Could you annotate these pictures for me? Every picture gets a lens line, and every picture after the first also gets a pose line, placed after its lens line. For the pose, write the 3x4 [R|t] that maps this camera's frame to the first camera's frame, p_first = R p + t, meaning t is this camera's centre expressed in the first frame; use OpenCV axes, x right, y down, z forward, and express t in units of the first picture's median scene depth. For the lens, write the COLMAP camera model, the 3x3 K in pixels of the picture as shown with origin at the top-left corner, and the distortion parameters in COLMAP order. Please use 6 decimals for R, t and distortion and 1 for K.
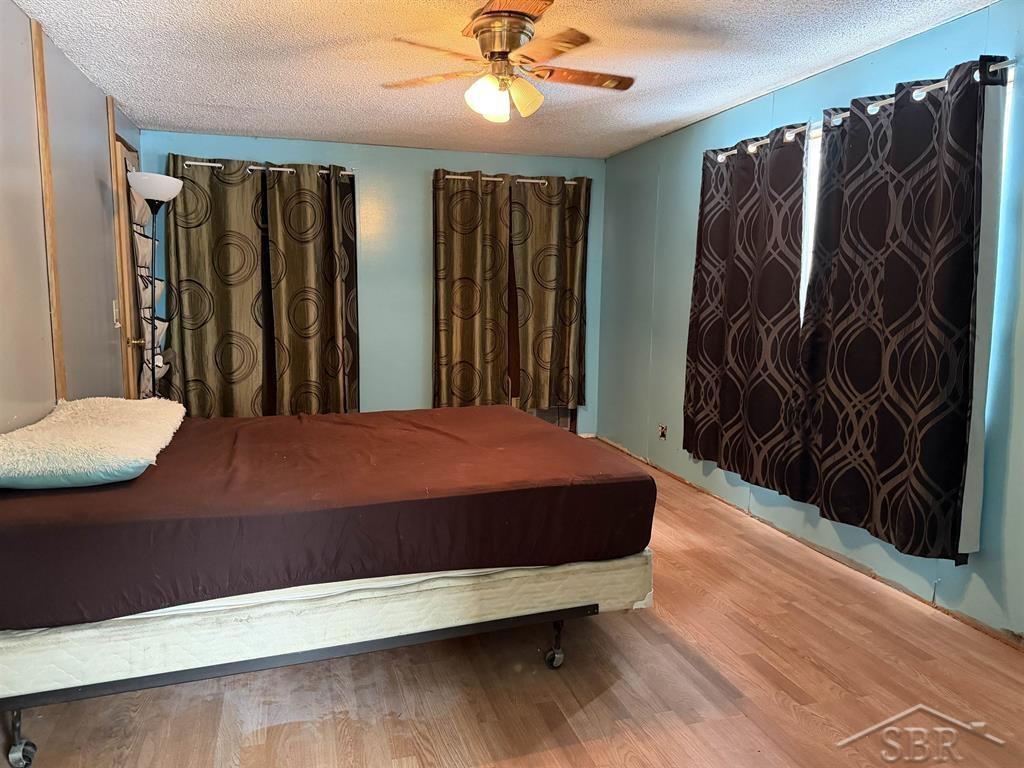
lens RADIAL K [[724.5, 0, 508.2], [0, 724.5, 384.1], [0, 0, 1]] dist [0.146358, -0.207264]
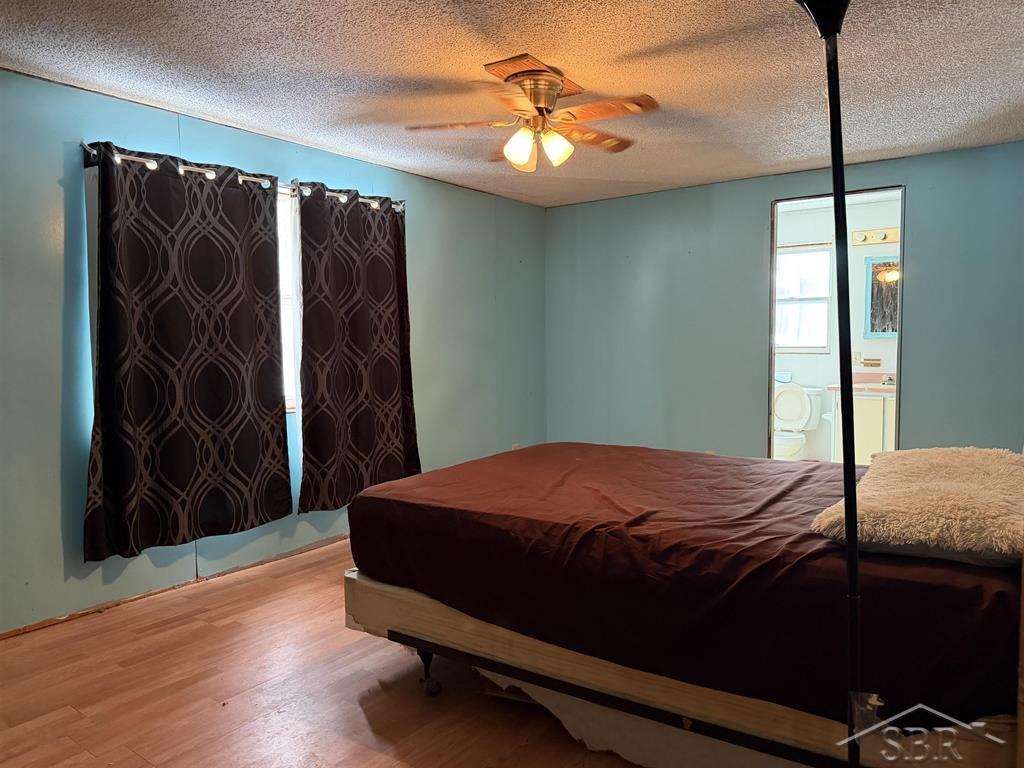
lens RADIAL K [[724.5, 0, 508.2], [0, 724.5, 384.1], [0, 0, 1]] dist [0.146358, -0.207264]
pose [[-0.596391, -0.066696, 0.799918, -0.625741], [0.098197, 0.982995, 0.155173, -0.166799], [-0.796665, 0.171093, -0.579700, 1.245497]]
